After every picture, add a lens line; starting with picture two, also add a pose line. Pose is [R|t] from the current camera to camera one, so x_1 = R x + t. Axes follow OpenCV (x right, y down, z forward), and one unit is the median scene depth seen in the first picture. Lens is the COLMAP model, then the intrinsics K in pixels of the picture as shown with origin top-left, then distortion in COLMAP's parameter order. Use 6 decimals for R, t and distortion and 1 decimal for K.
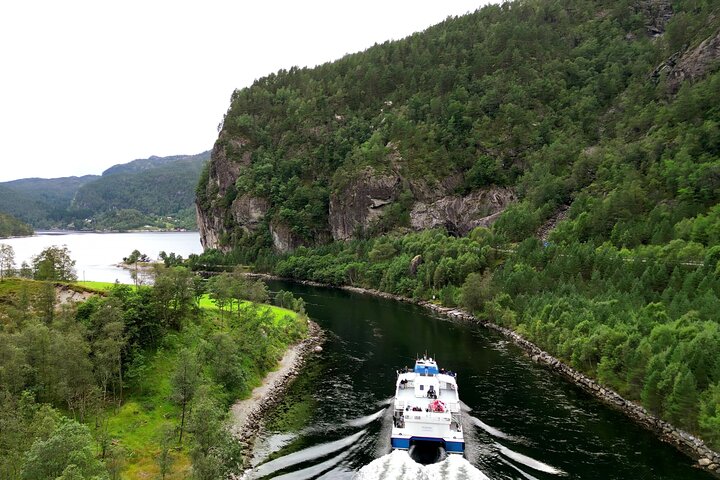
lens RADIAL K [[505.3, 0, 258.7], [0, 505.3, 248.3], [0, 0, 1]] dist [0.042302, -0.049332]
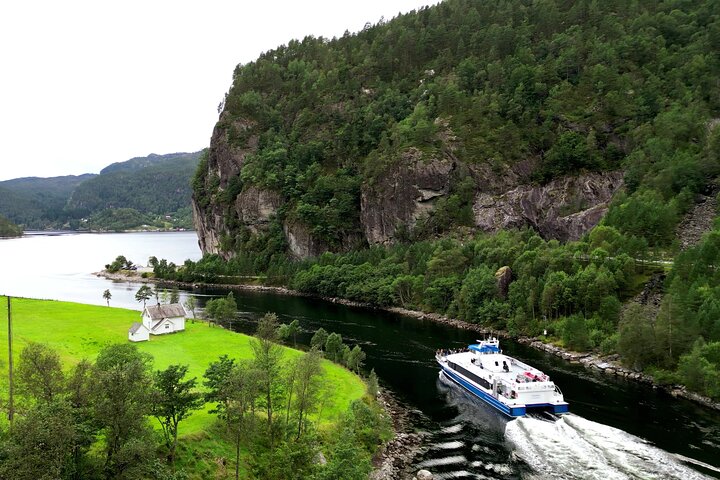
lens RADIAL K [[505.3, 0, 258.7], [0, 505.3, 248.3], [0, 0, 1]] dist [0.042302, -0.049332]
pose [[0.999977, -0.006620, -0.001685, -0.017645], [0.006625, 0.999973, 0.003095, -0.011401], [0.001665, -0.003106, 0.999994, 0.204676]]
